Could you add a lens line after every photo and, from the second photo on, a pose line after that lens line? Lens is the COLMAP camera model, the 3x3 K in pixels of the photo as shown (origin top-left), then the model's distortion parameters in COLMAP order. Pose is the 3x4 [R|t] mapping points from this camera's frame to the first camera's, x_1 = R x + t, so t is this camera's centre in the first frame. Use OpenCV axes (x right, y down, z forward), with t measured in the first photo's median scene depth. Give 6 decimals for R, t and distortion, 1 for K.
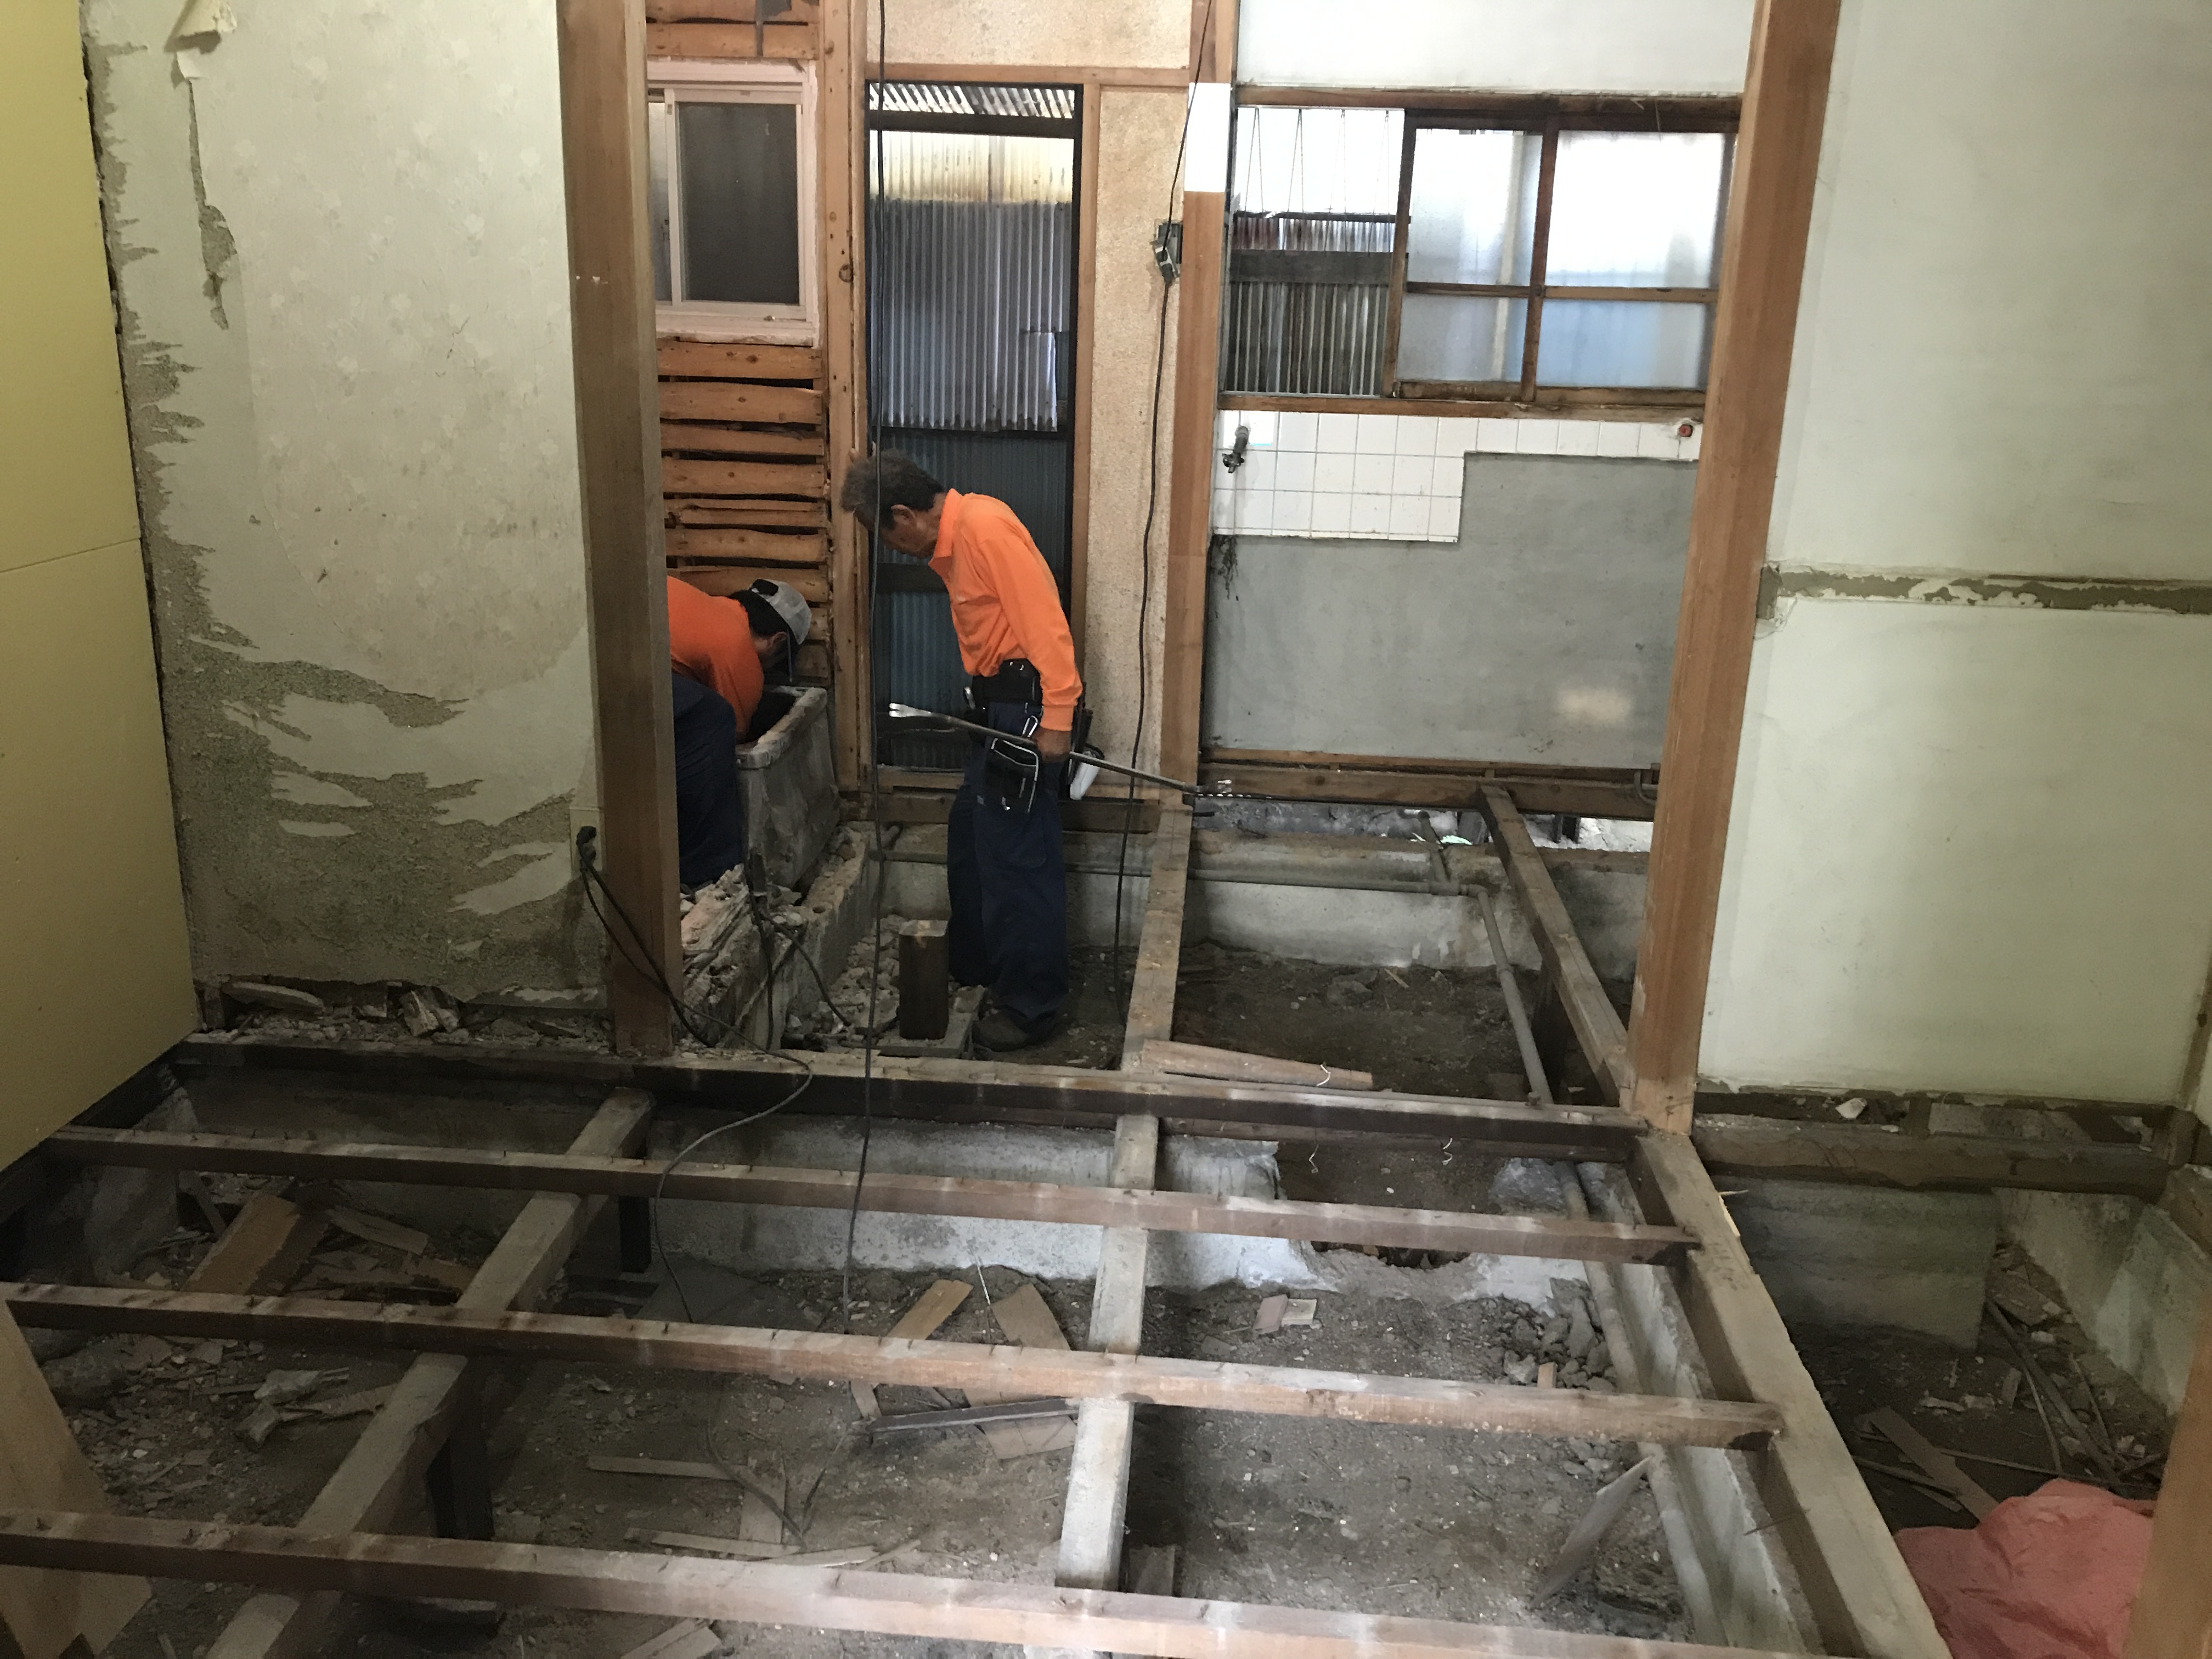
lens RADIAL K [[1803.2, 0, 1105.3], [0, 1803.2, 834.2], [0, 0, 1]] dist [0.017193, -0.021679]
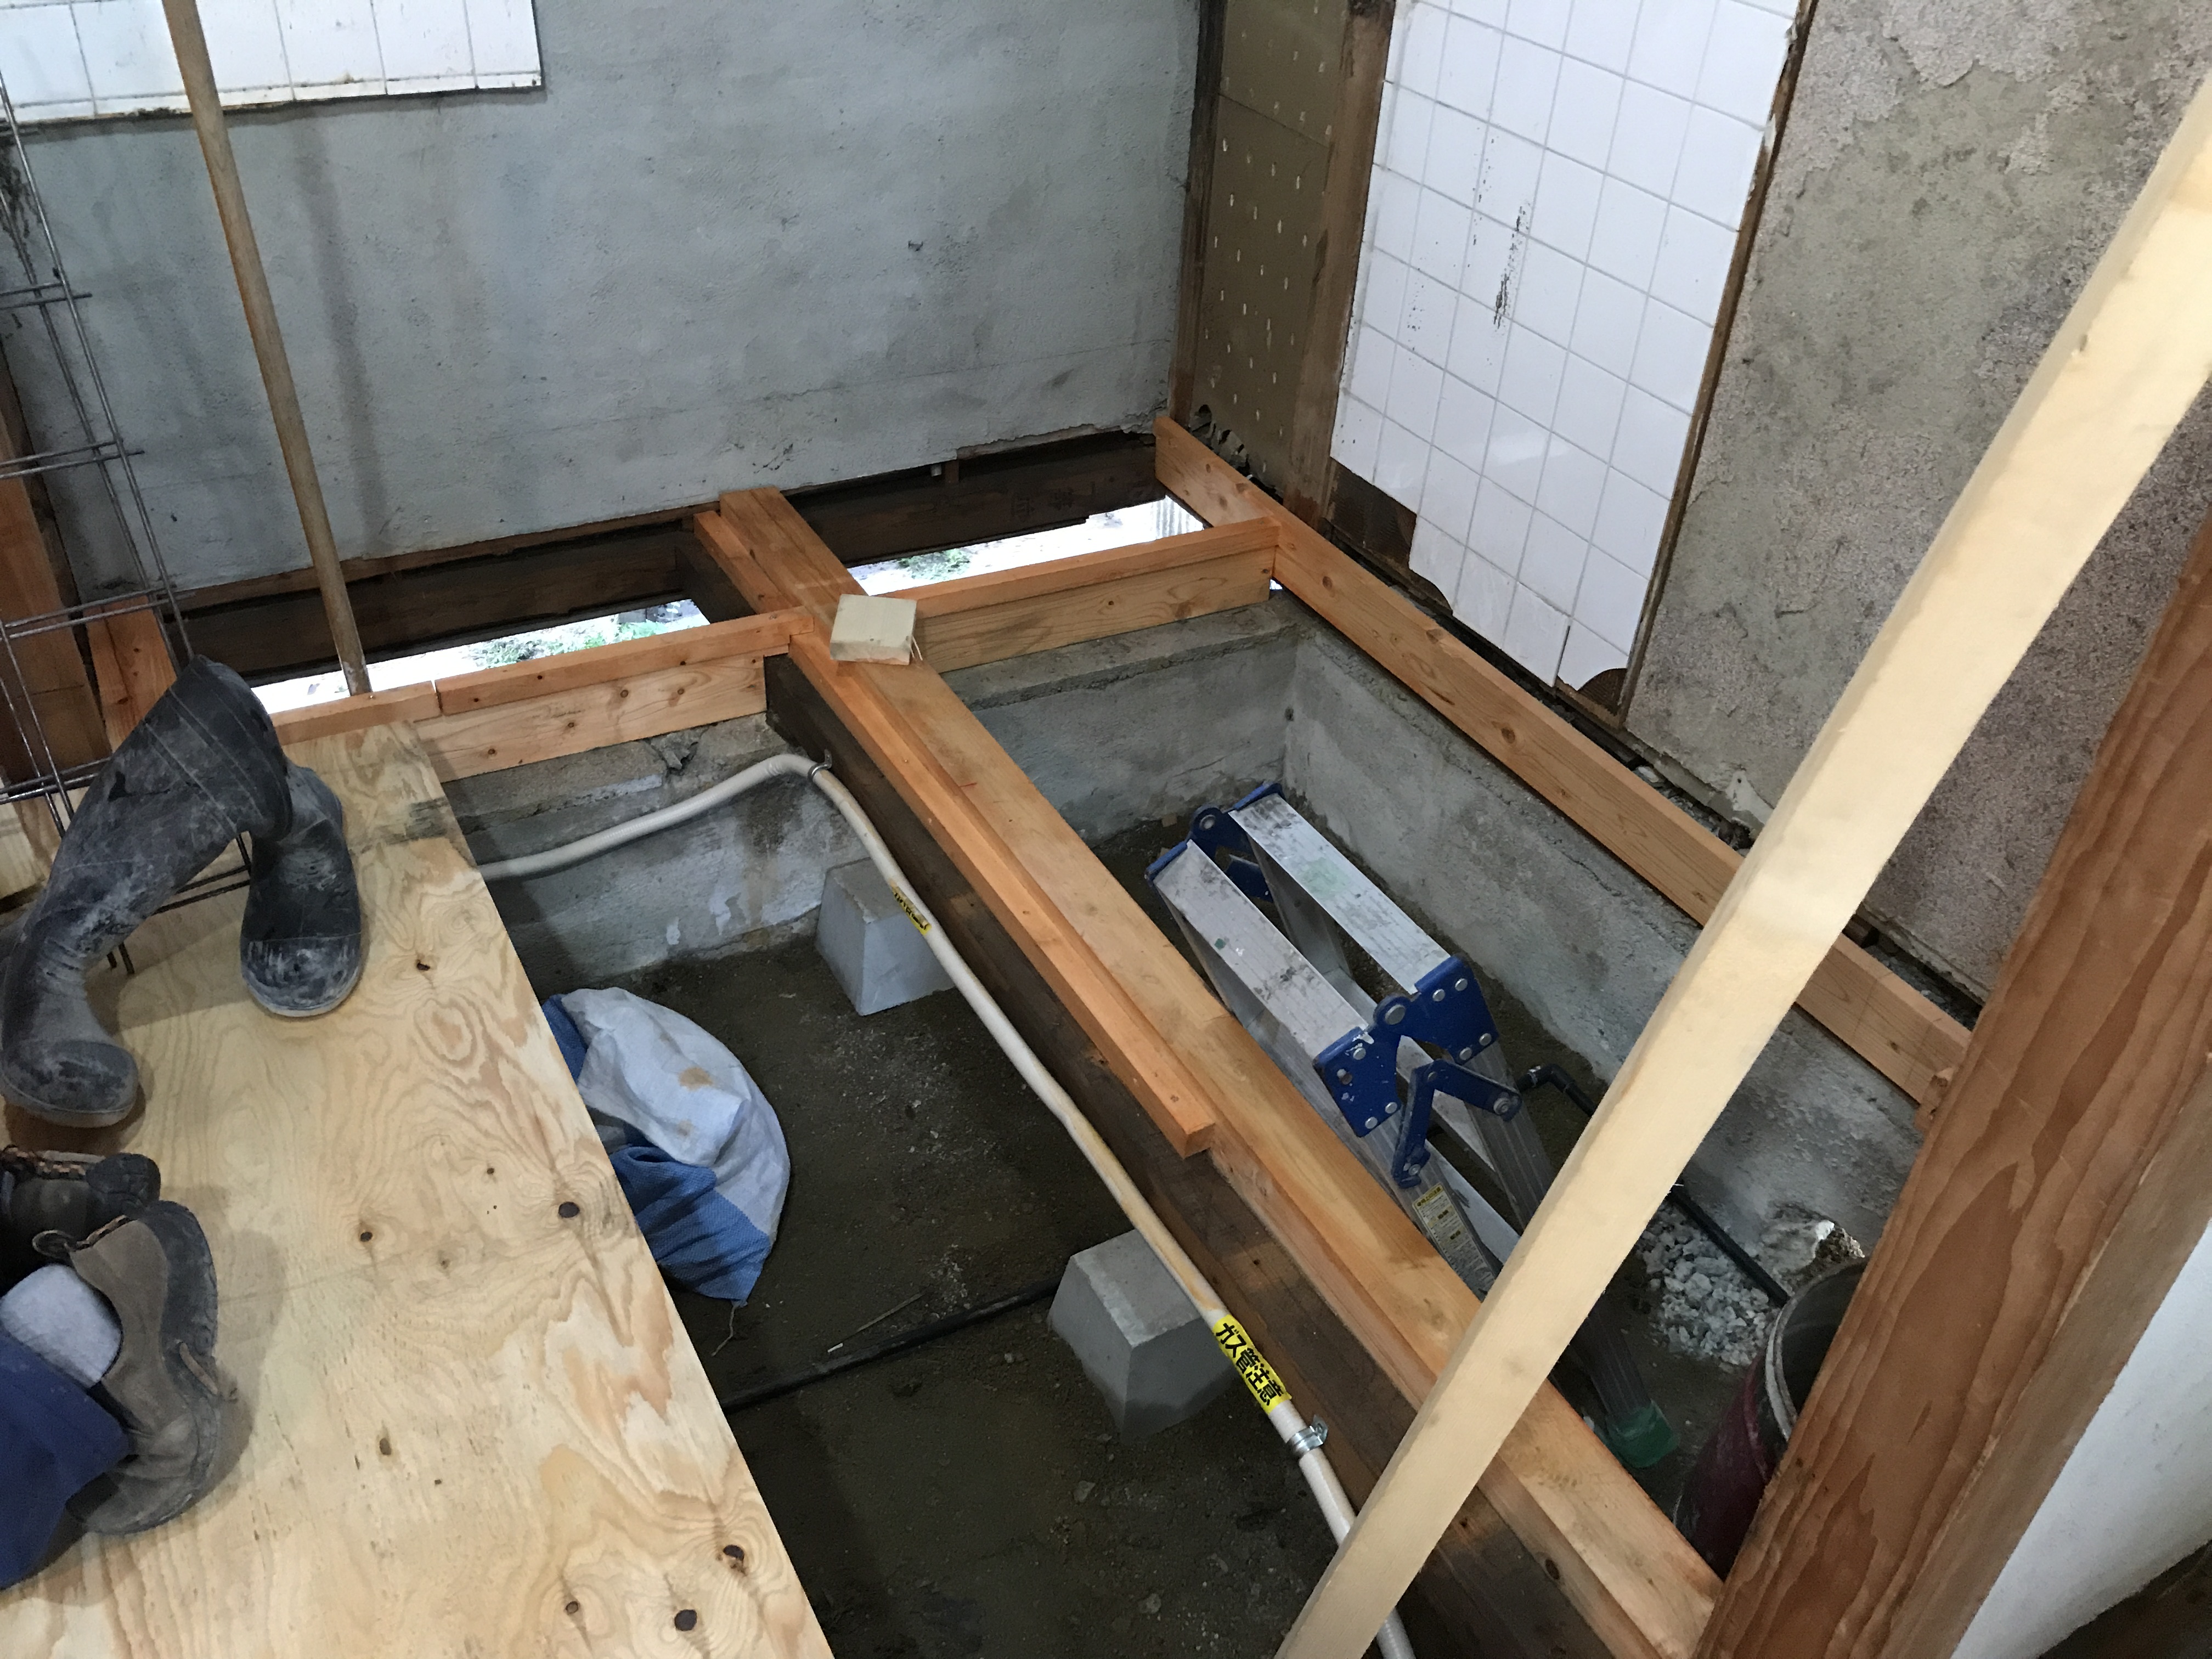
lens RADIAL K [[1803.2, 0, 1103.6], [0, 1803.2, 836.5], [0, 0, 1]] dist [0.017193, -0.021679]
pose [[0.834638, -0.311988, 0.453920, 0.044034], [0.128929, 0.911879, 0.389685, -0.147069], [-0.535497, -0.266723, 0.801313, 0.495598]]
